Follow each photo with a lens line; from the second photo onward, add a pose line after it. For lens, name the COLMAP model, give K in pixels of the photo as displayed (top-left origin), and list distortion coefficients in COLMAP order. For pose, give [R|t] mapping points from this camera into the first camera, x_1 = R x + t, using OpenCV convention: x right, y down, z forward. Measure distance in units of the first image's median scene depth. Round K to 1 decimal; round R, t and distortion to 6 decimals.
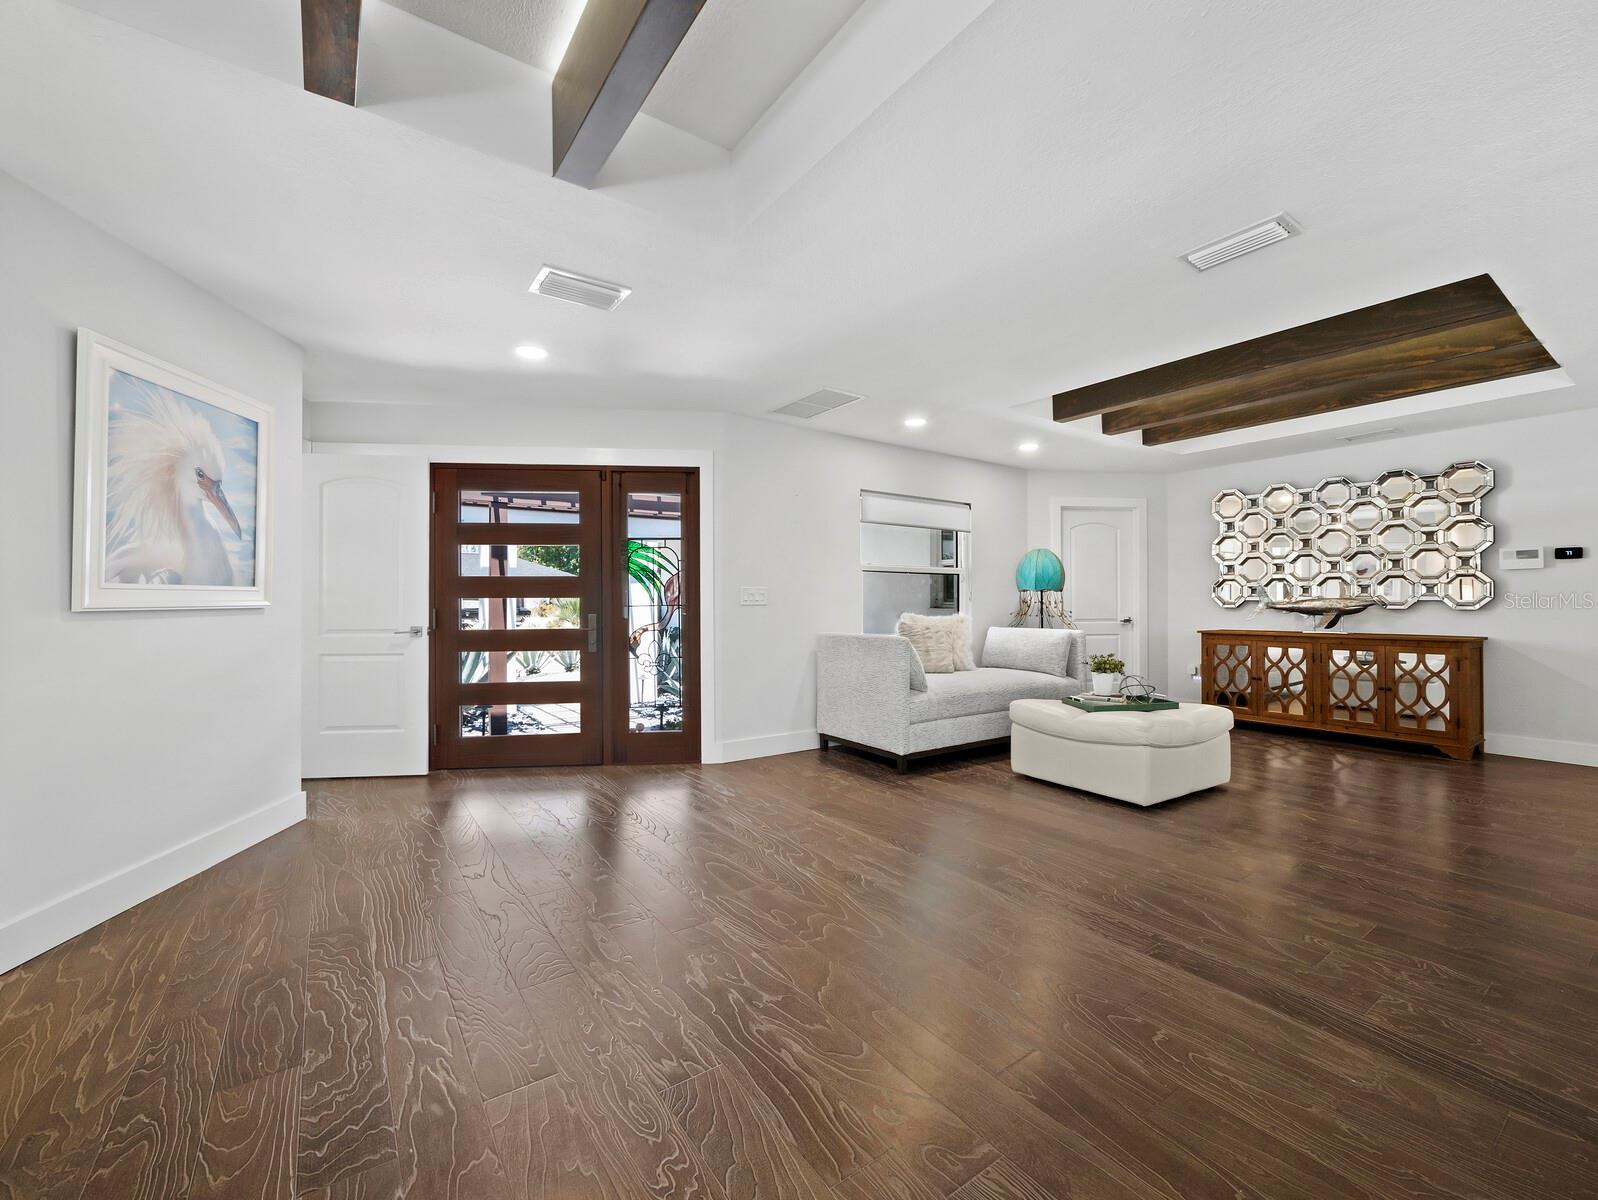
lens RADIAL K [[667.7, 0, 801.7], [0, 667.7, 604.2], [0, 0, 1]] dist [-0.002697, -0.000108]
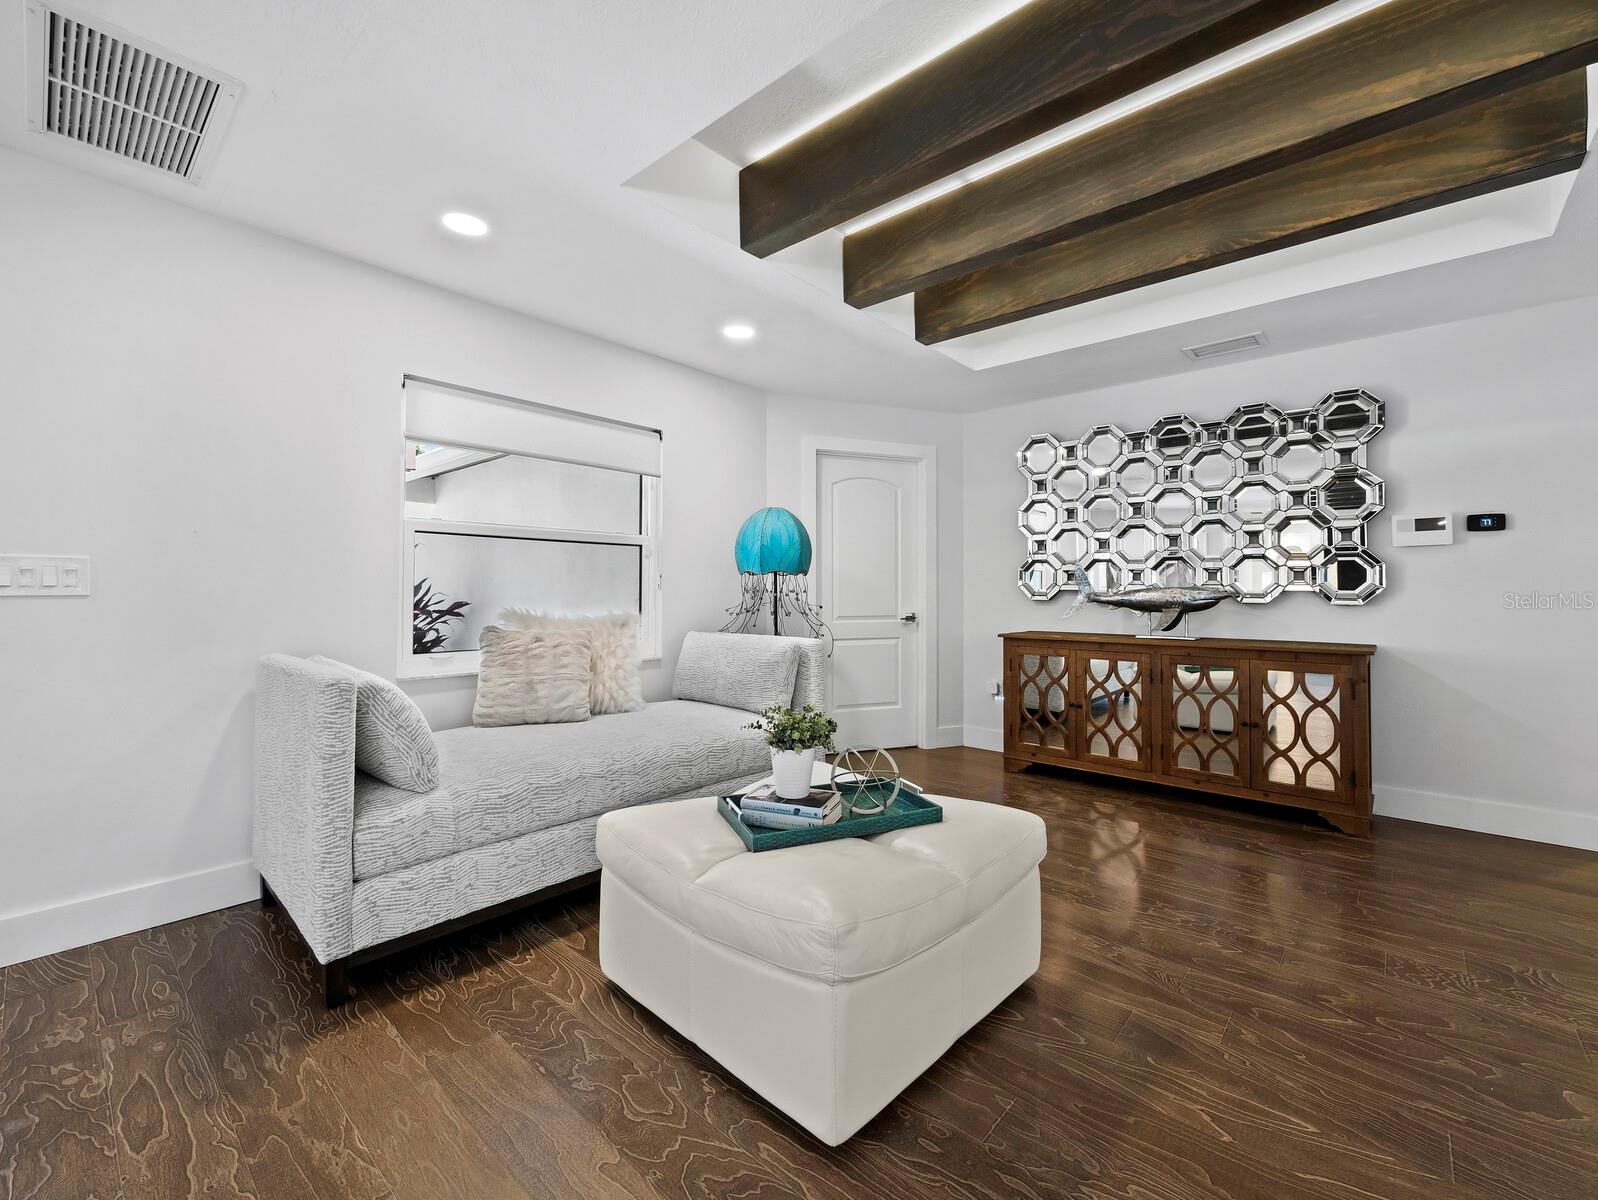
lens RADIAL K [[678.4, 0, 800.5], [0, 678.4, 587.6], [0, 0, 1]] dist [-0.003901, -0.000356]
pose [[0.973457, 0.005297, 0.228808, 0.303675], [-0.003471, 0.999959, -0.008383, -0.002002], [-0.228843, 0.007367, 0.973435, 0.473319]]
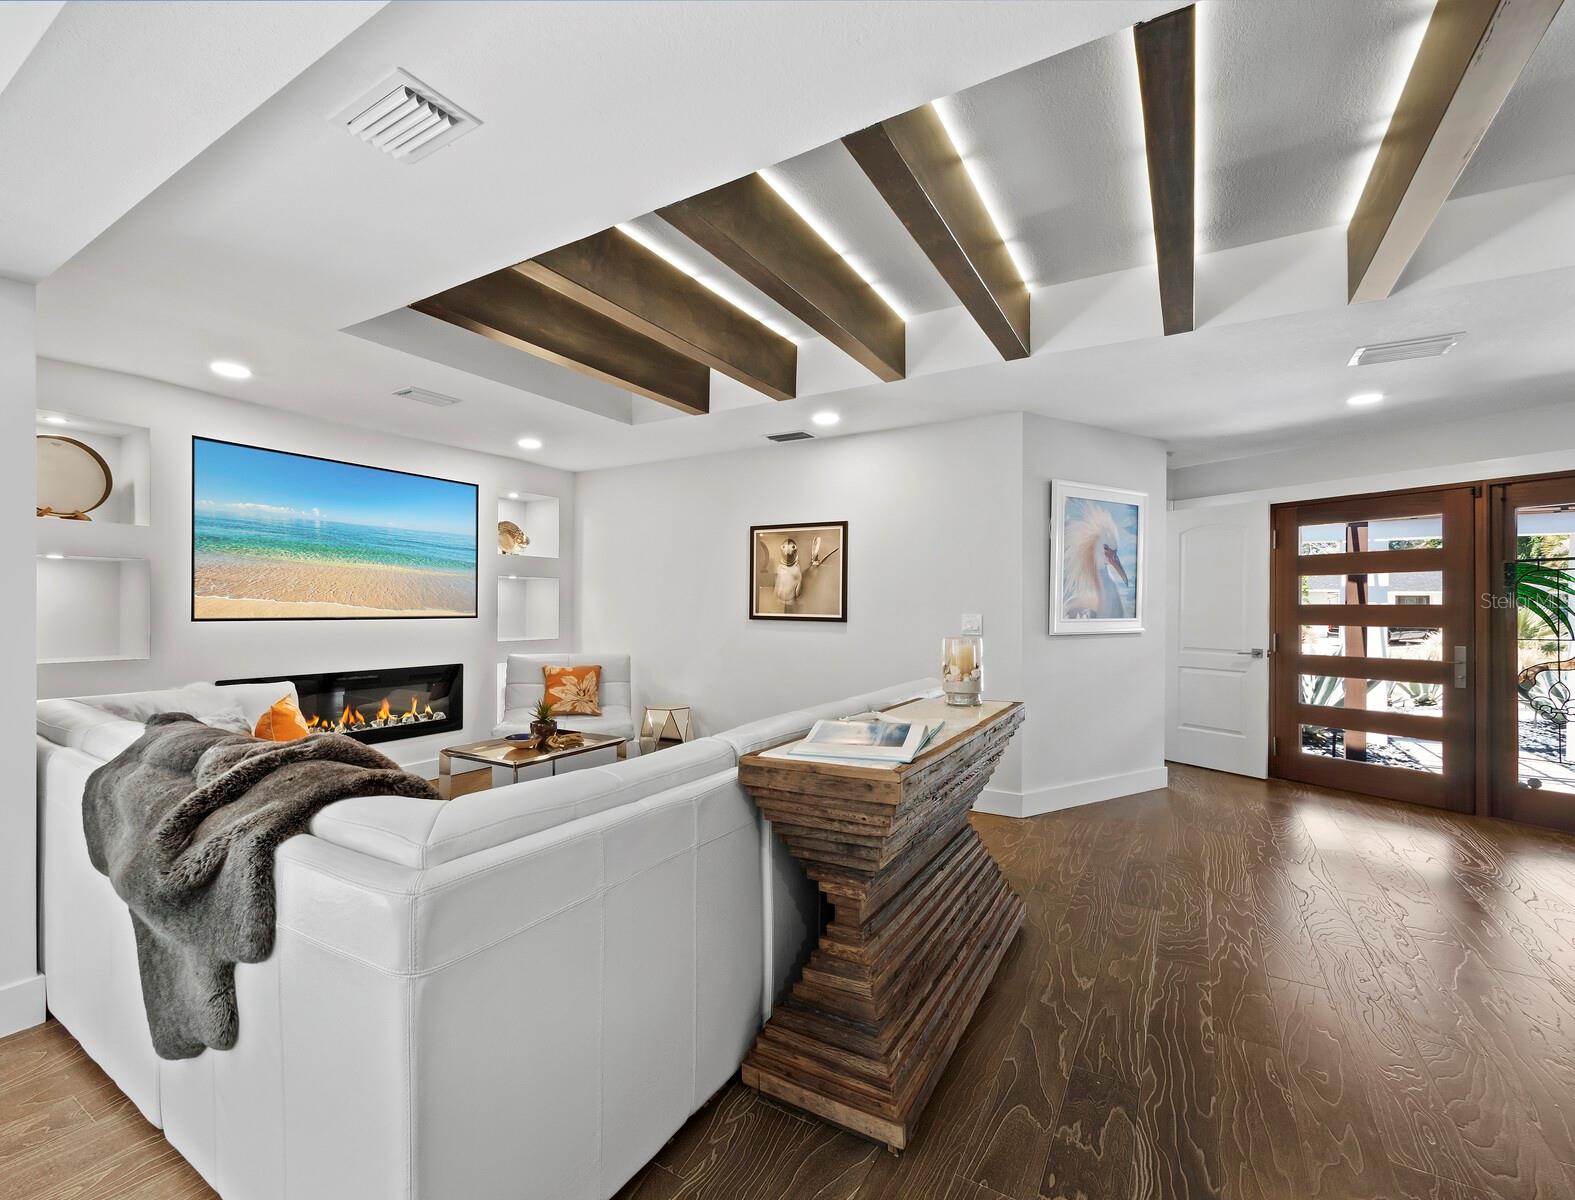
lens RADIAL K [[686.8, 0, 780.9], [0, 686.8, 601.2], [0, 0, 1]] dist [0.002816, 0.000271]
pose [[0.399897, -0.004899, -0.916547, 0.163104], [-0.010605, 0.999894, -0.009971, -0.025283], [0.916499, 0.013707, 0.399803, -0.206432]]
